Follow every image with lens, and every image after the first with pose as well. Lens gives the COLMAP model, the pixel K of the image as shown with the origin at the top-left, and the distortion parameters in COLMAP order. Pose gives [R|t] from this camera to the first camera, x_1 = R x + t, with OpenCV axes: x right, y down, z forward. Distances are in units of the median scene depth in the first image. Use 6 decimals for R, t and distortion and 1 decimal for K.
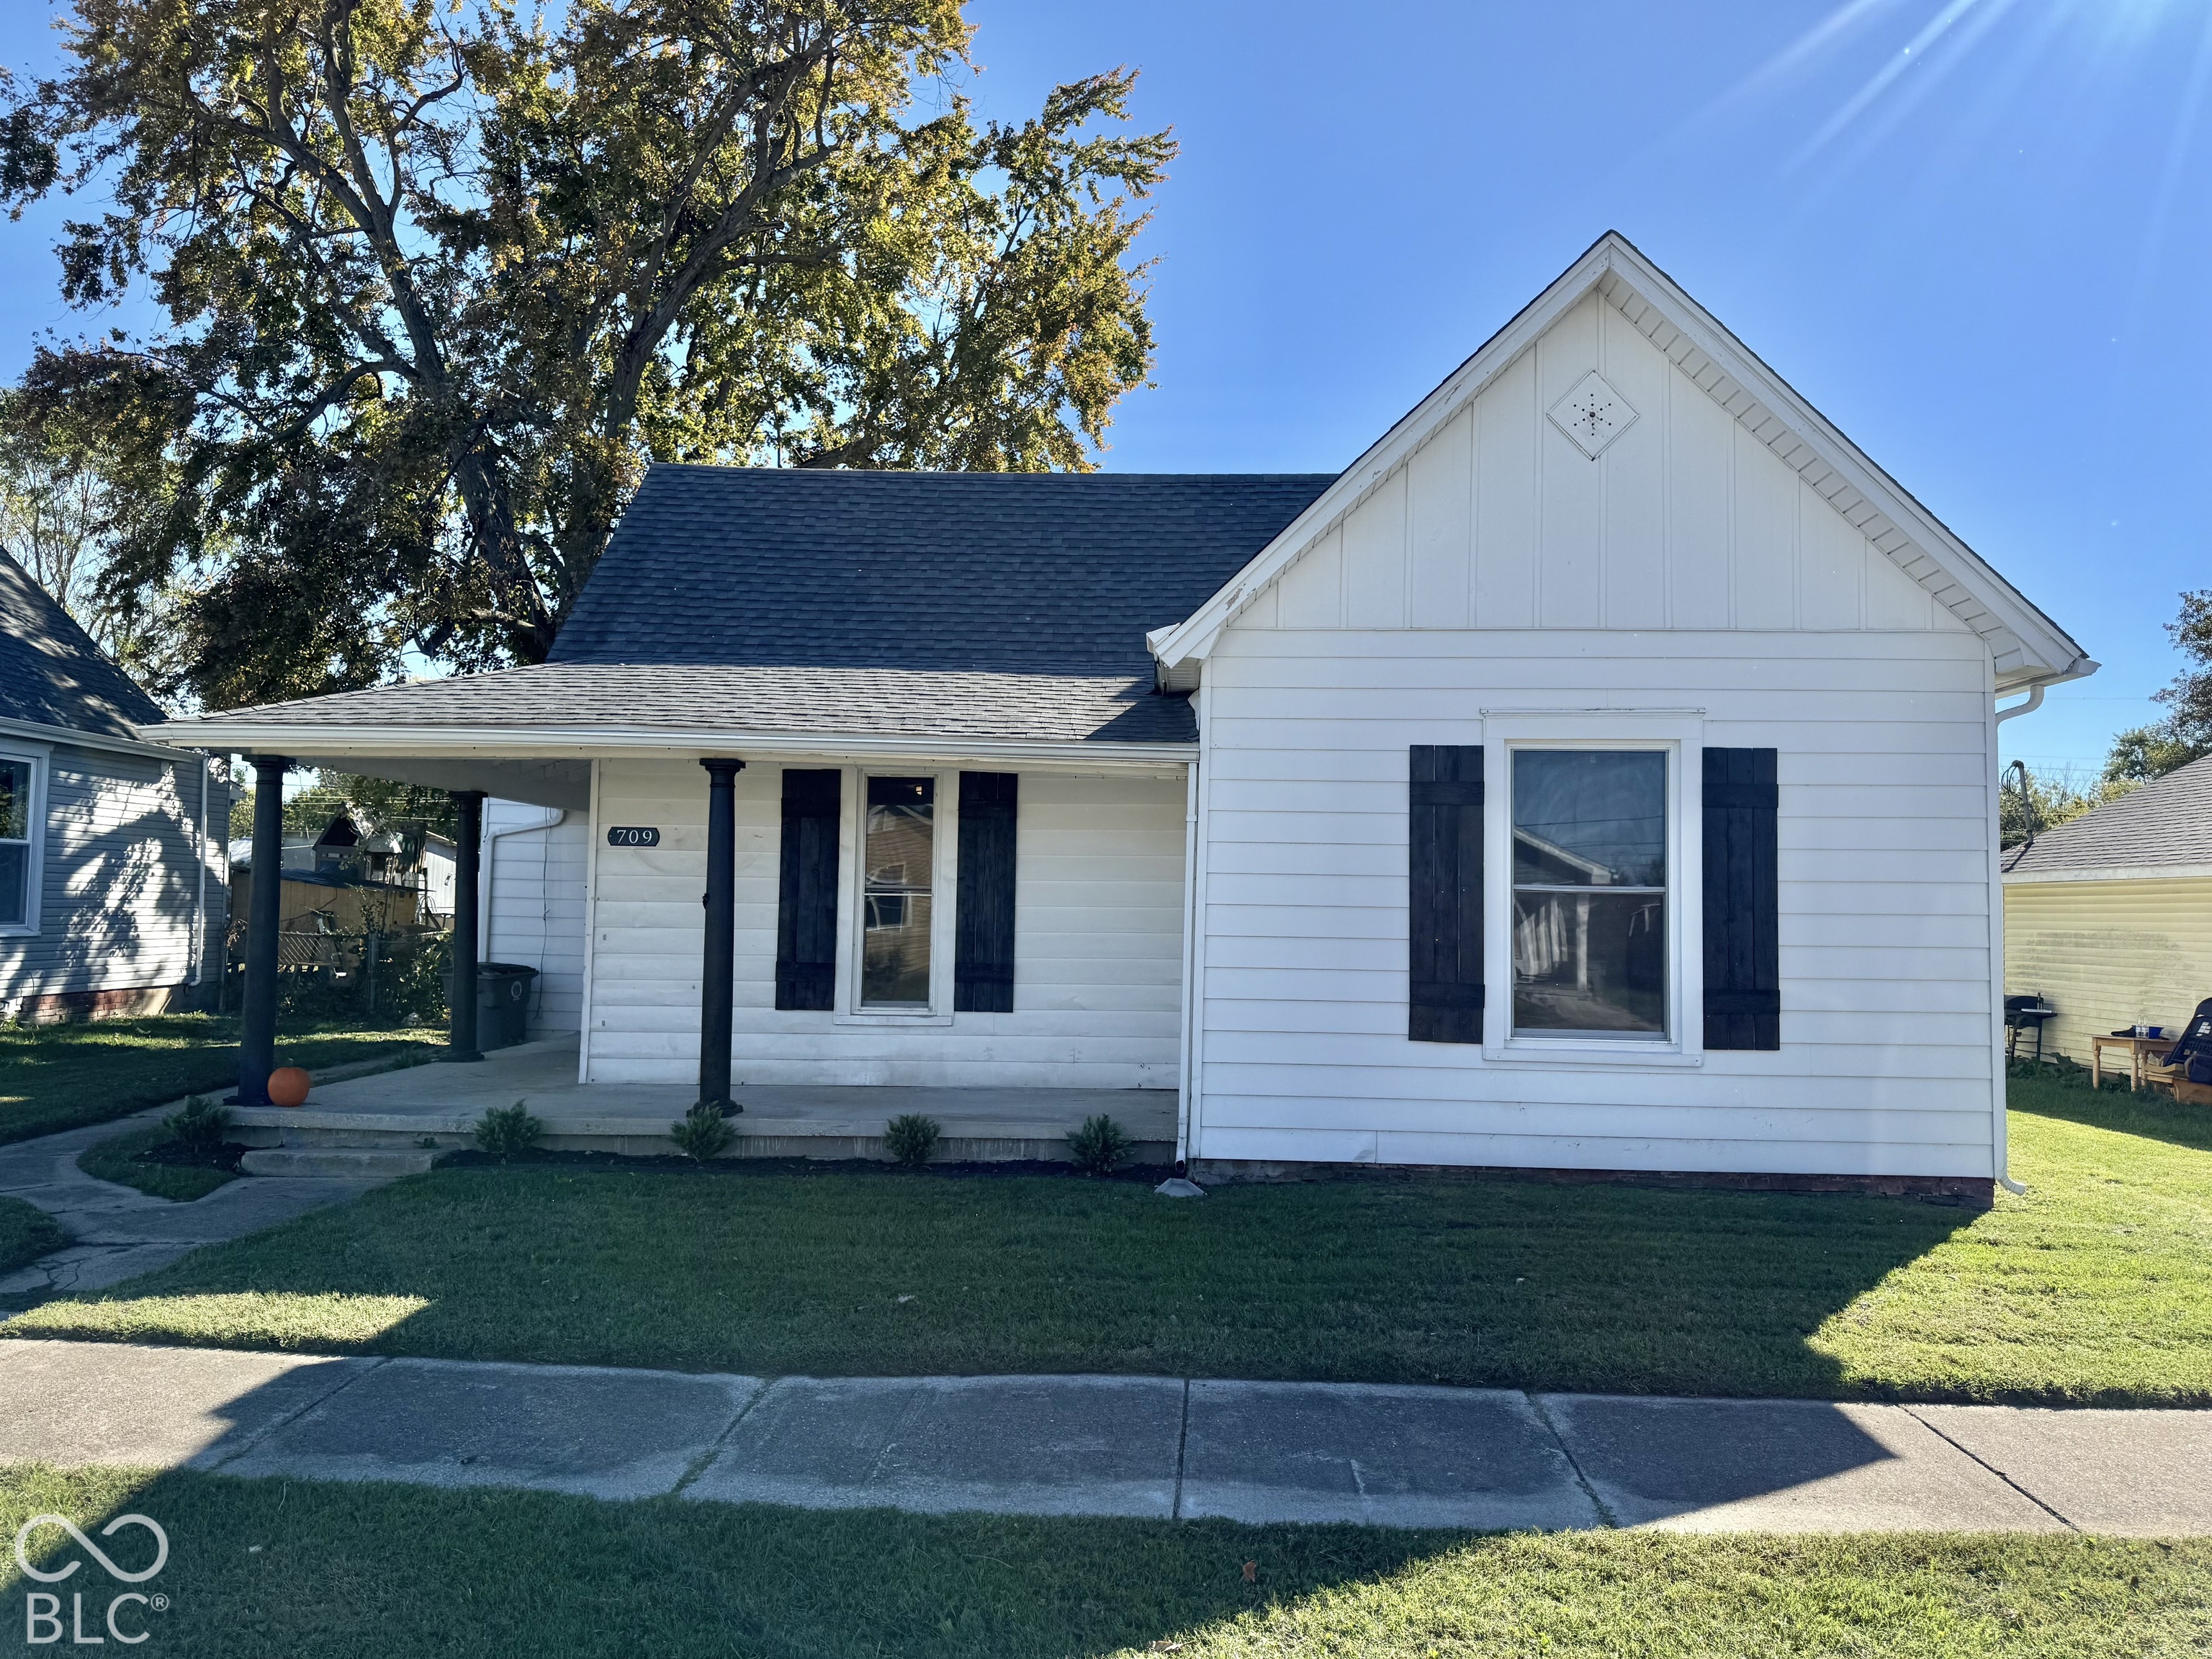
lens RADIAL K [[1539.3, 0, 1106.0], [0, 1539.3, 829.5], [0, 0, 1]] dist [0.100705, -0.123857]
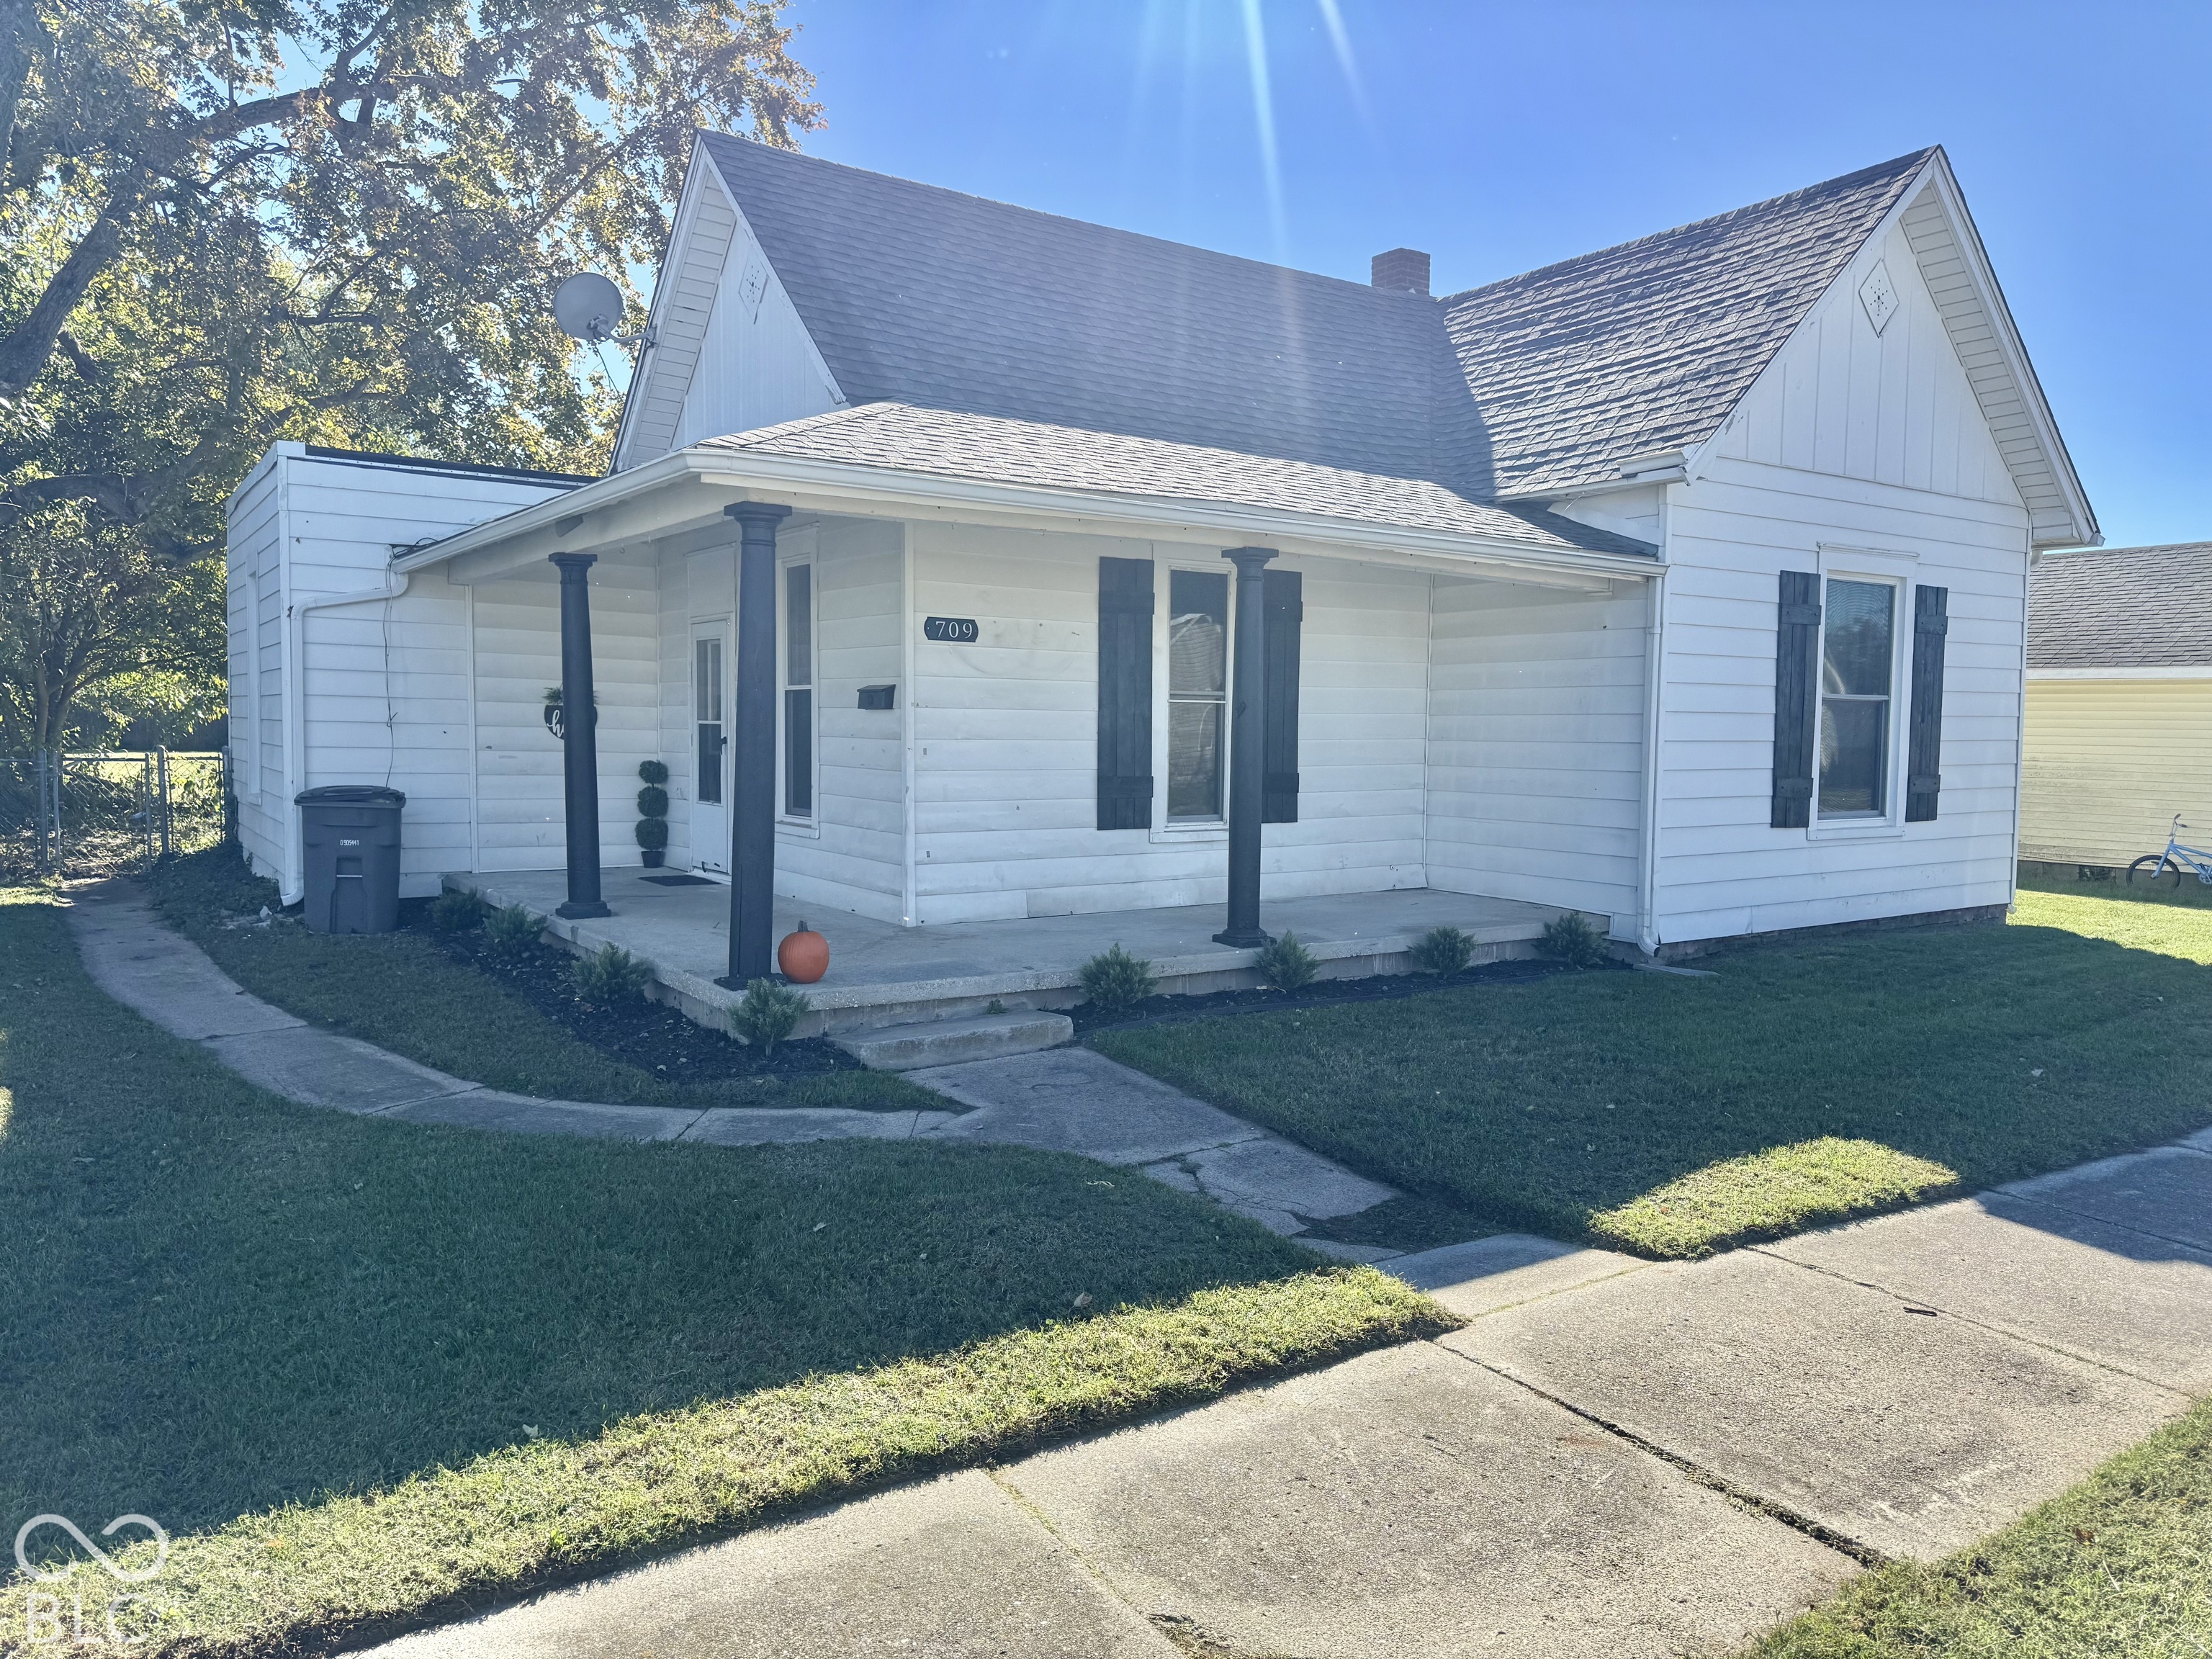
lens RADIAL K [[1539.3, 0, 1106.0], [0, 1539.3, 829.5], [0, 0, 1]] dist [0.100705, -0.123857]
pose [[0.810554, -0.048224, 0.583675, -0.886844], [-0.030667, 0.991742, 0.124526, 0.006369], [-0.584861, -0.118834, 0.802382, 0.344897]]
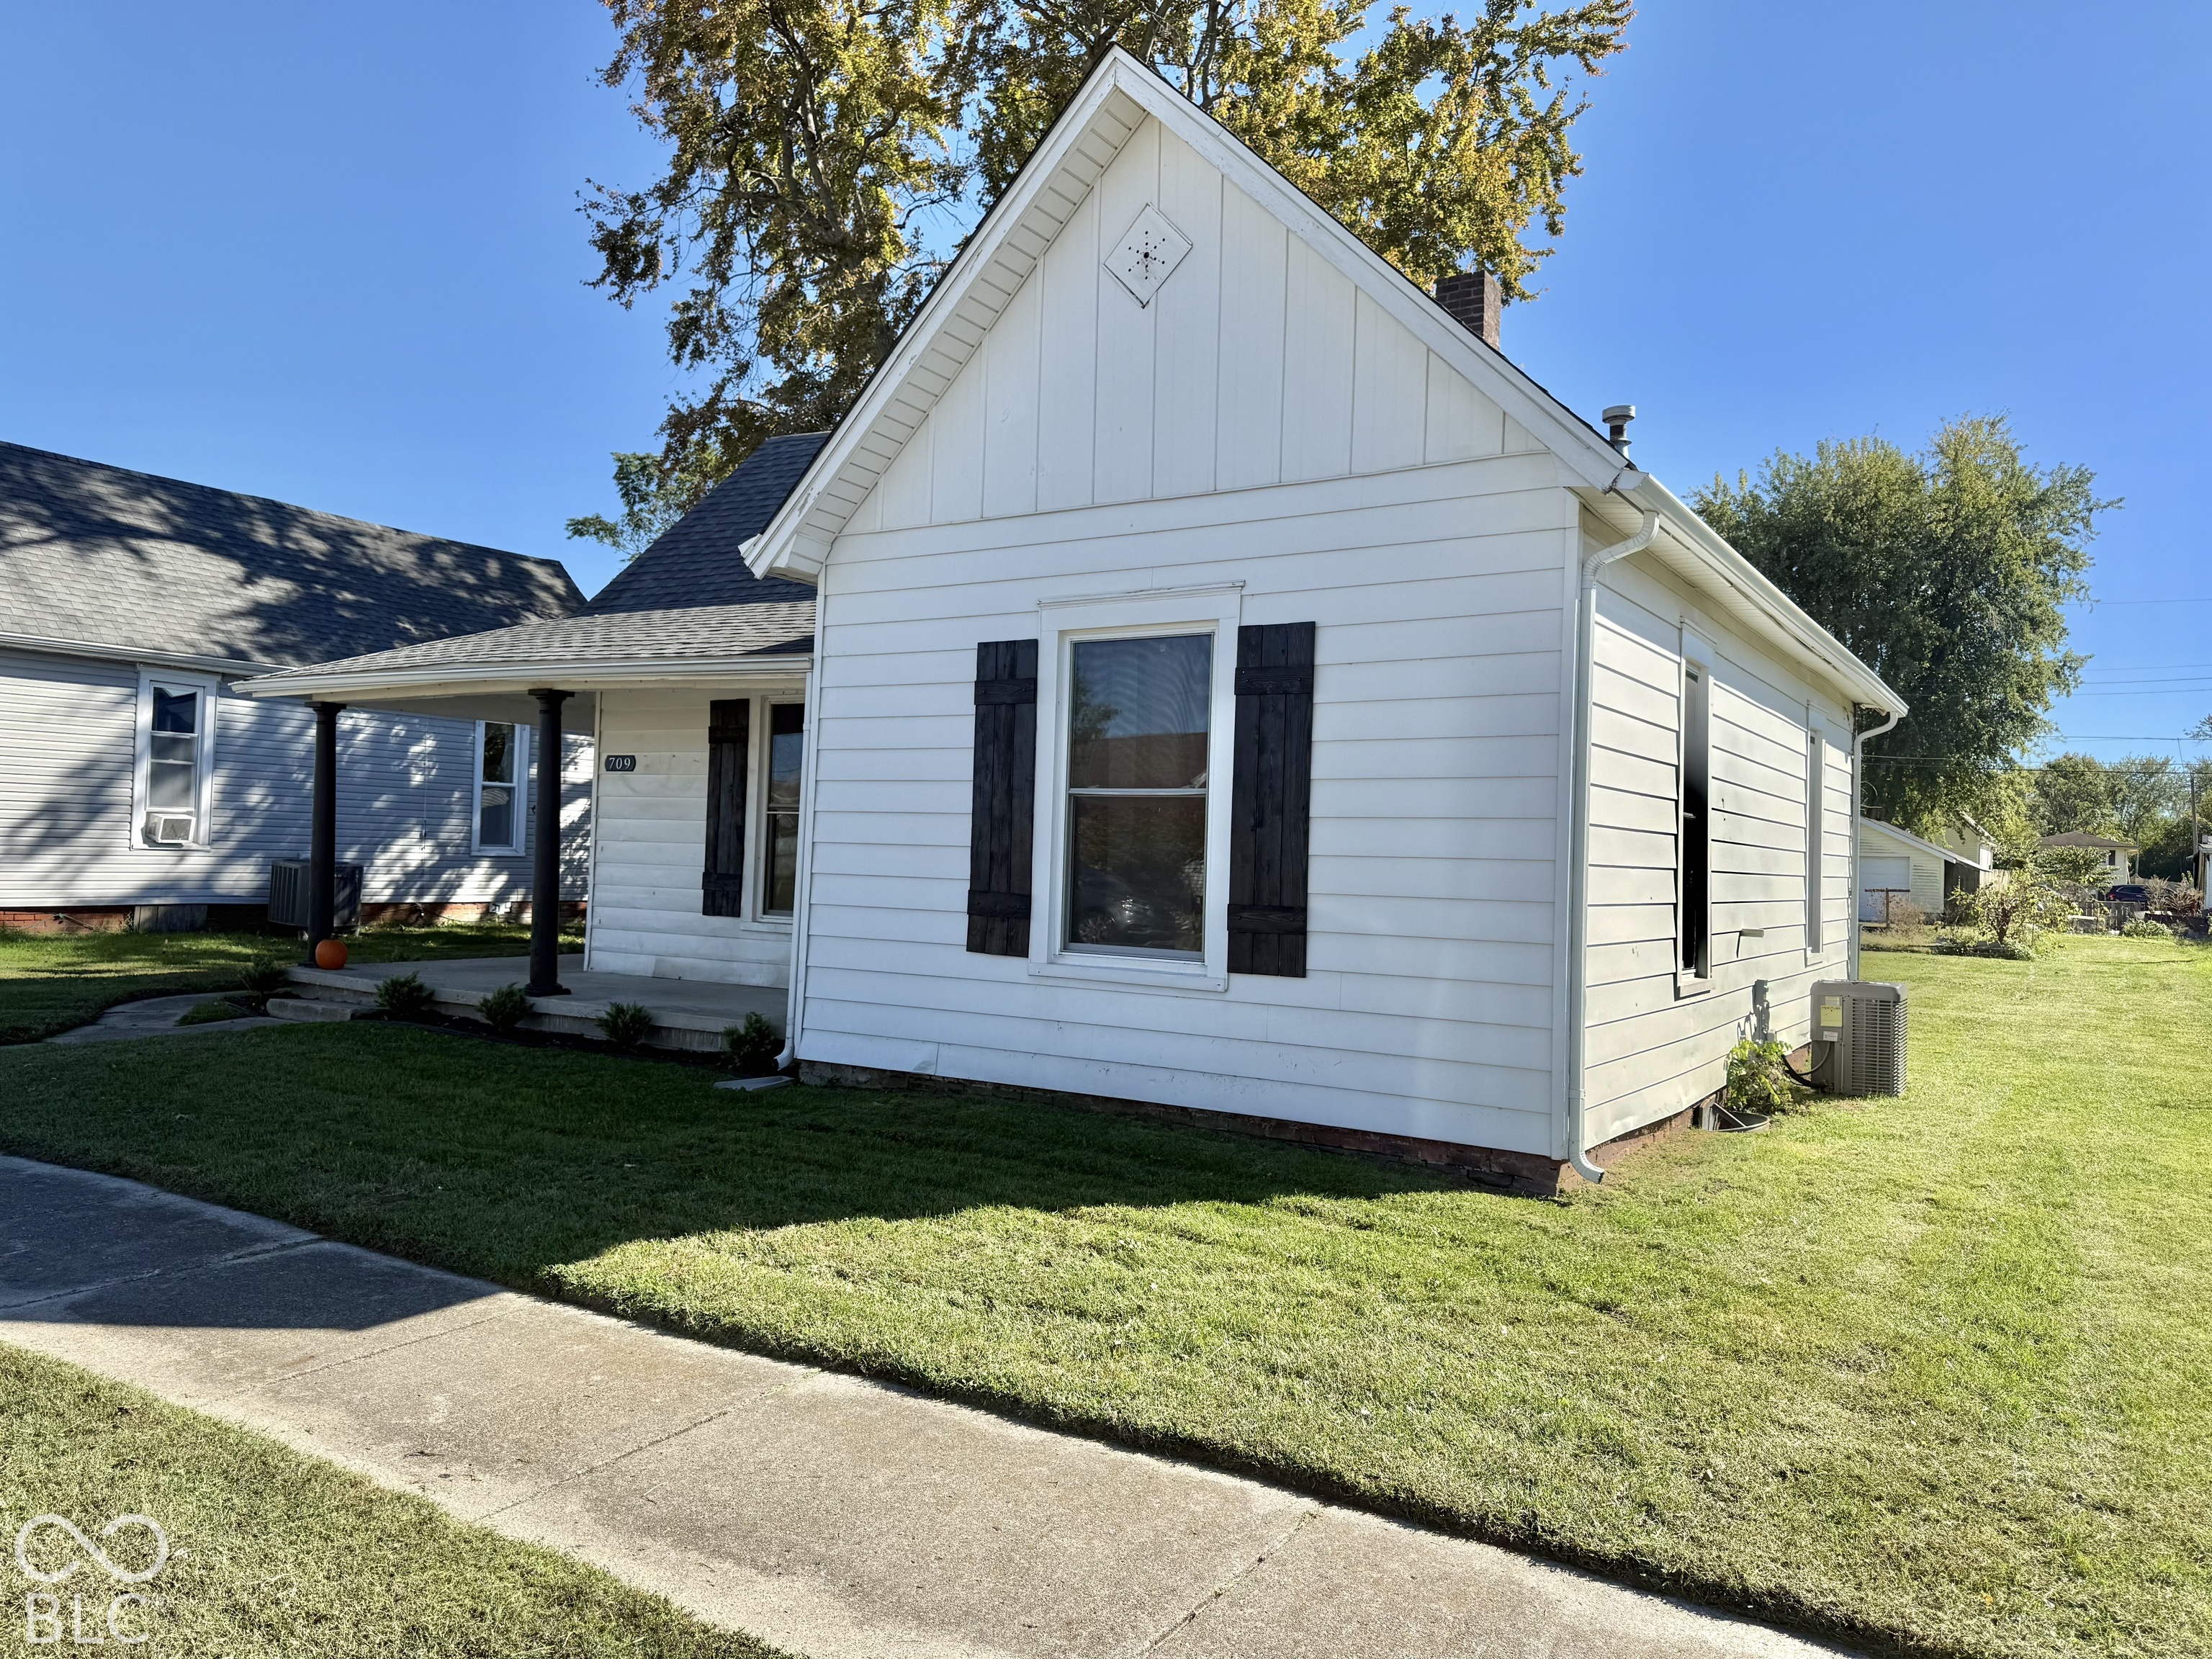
lens RADIAL K [[1535.4, 0, 1130.2], [0, 1535.4, 833.3], [0, 0, 1]] dist [0.145321, -0.274099]
pose [[0.861628, 0.003606, -0.507527, 0.760251], [0.008657, 0.999725, 0.021800, 0.042730], [0.507466, -0.023177, 0.861360, 0.228878]]
